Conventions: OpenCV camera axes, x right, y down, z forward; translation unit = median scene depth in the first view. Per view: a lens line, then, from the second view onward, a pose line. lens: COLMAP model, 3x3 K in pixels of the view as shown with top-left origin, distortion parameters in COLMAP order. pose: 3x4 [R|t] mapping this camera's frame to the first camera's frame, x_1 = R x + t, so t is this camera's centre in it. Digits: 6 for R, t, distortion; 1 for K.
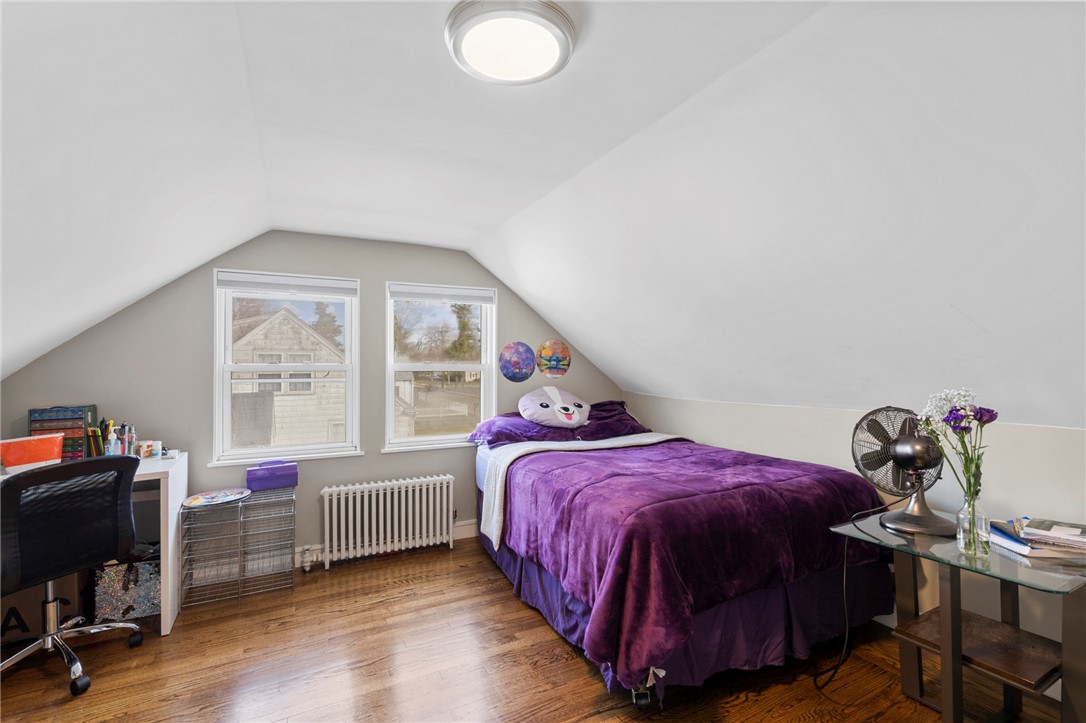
lens RADIAL K [[502.8, 0, 543.1], [0, 502.8, 371.7], [0, 0, 1]] dist [0.000996, 0.000369]
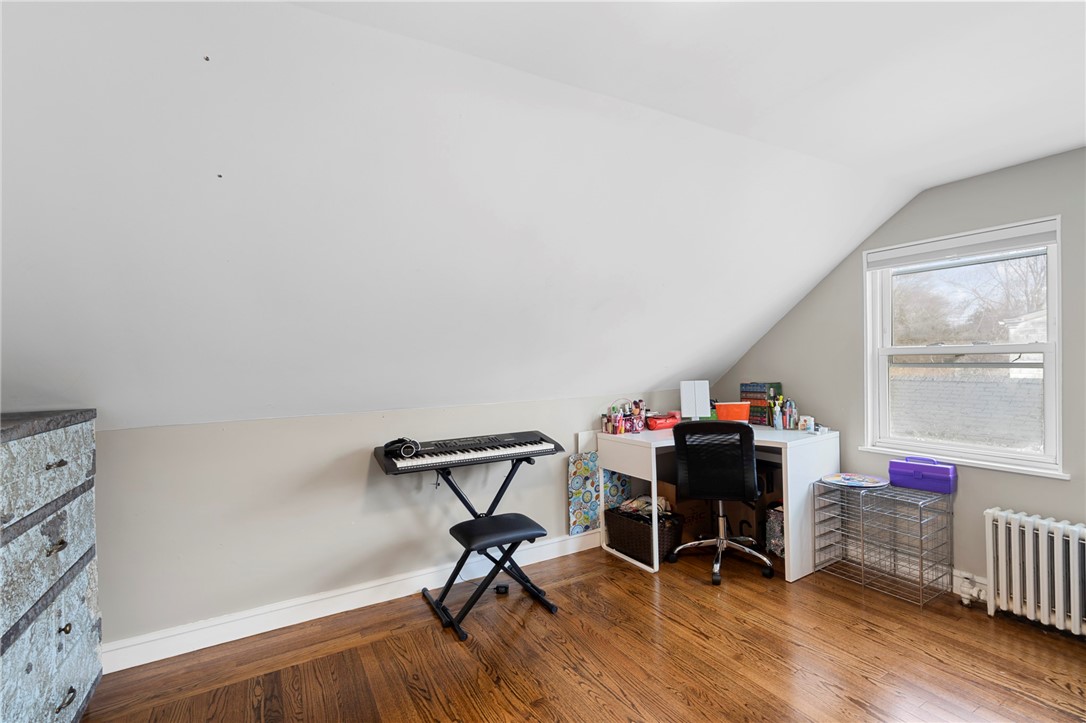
lens RADIAL K [[502.8, 0, 543.1], [0, 502.8, 371.7], [0, 0, 1]] dist [0.000996, 0.000369]
pose [[0.028936, 0.029005, -0.999160, 0.358288], [0.013763, 0.999473, 0.029413, -0.007391], [0.999486, -0.014603, 0.028522, 0.369575]]
